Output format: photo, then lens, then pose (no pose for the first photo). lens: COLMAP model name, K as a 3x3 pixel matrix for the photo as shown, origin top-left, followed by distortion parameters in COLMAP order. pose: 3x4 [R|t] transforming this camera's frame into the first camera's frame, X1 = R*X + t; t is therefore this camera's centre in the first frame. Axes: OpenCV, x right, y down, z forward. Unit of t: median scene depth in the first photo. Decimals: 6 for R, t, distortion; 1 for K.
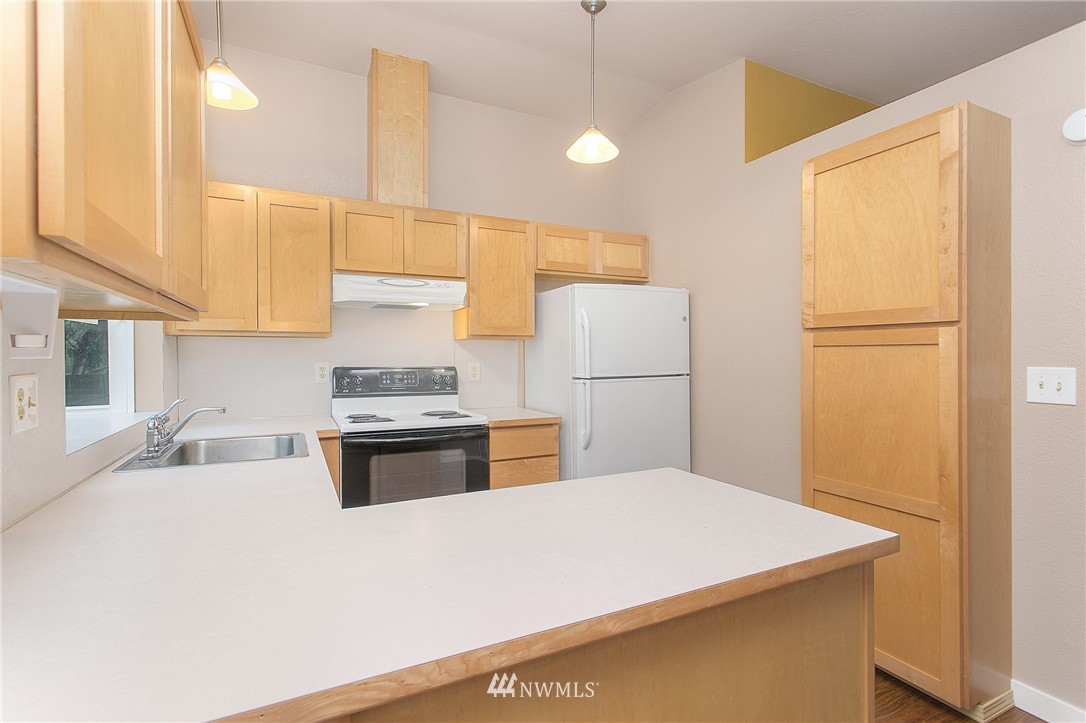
lens RADIAL K [[514.6, 0, 538.1], [0, 514.6, 355.1], [0, 0, 1]] dist [-0.000855, -0.000268]
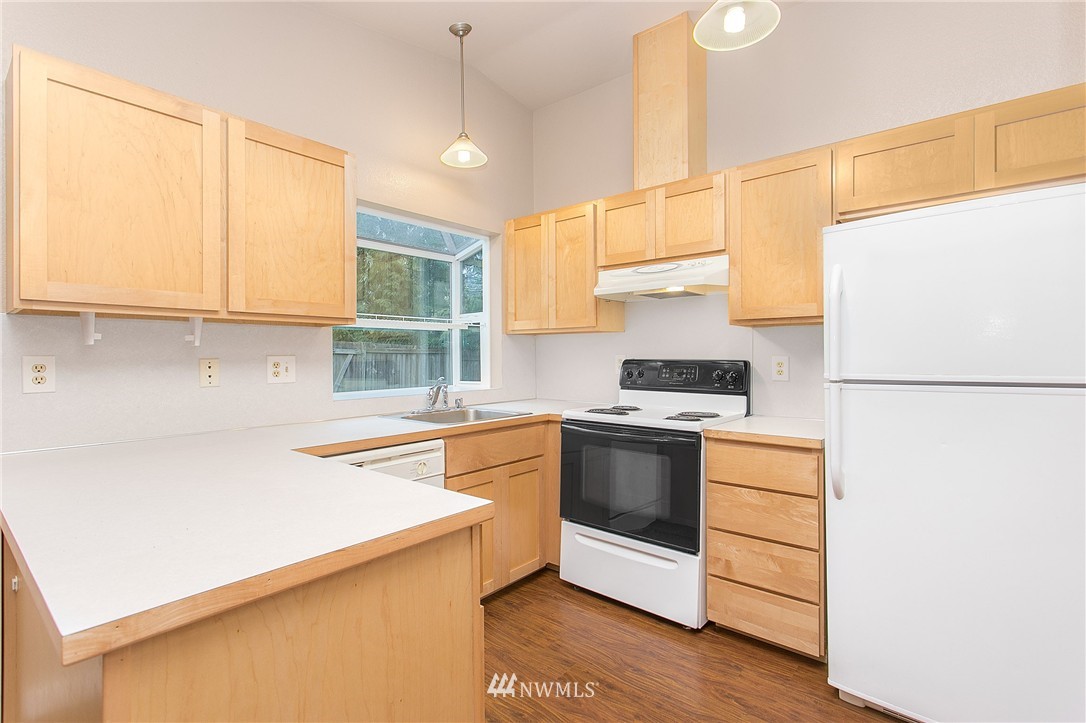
lens RADIAL K [[514.6, 0, 538.1], [0, 514.6, 355.1], [0, 0, 1]] dist [-0.000855, -0.000268]
pose [[0.405665, 0.000066, -0.914022, 0.484901], [0.002271, 0.999997, 0.001080, 0.012957], [0.914019, -0.002514, 0.405664, 0.415606]]
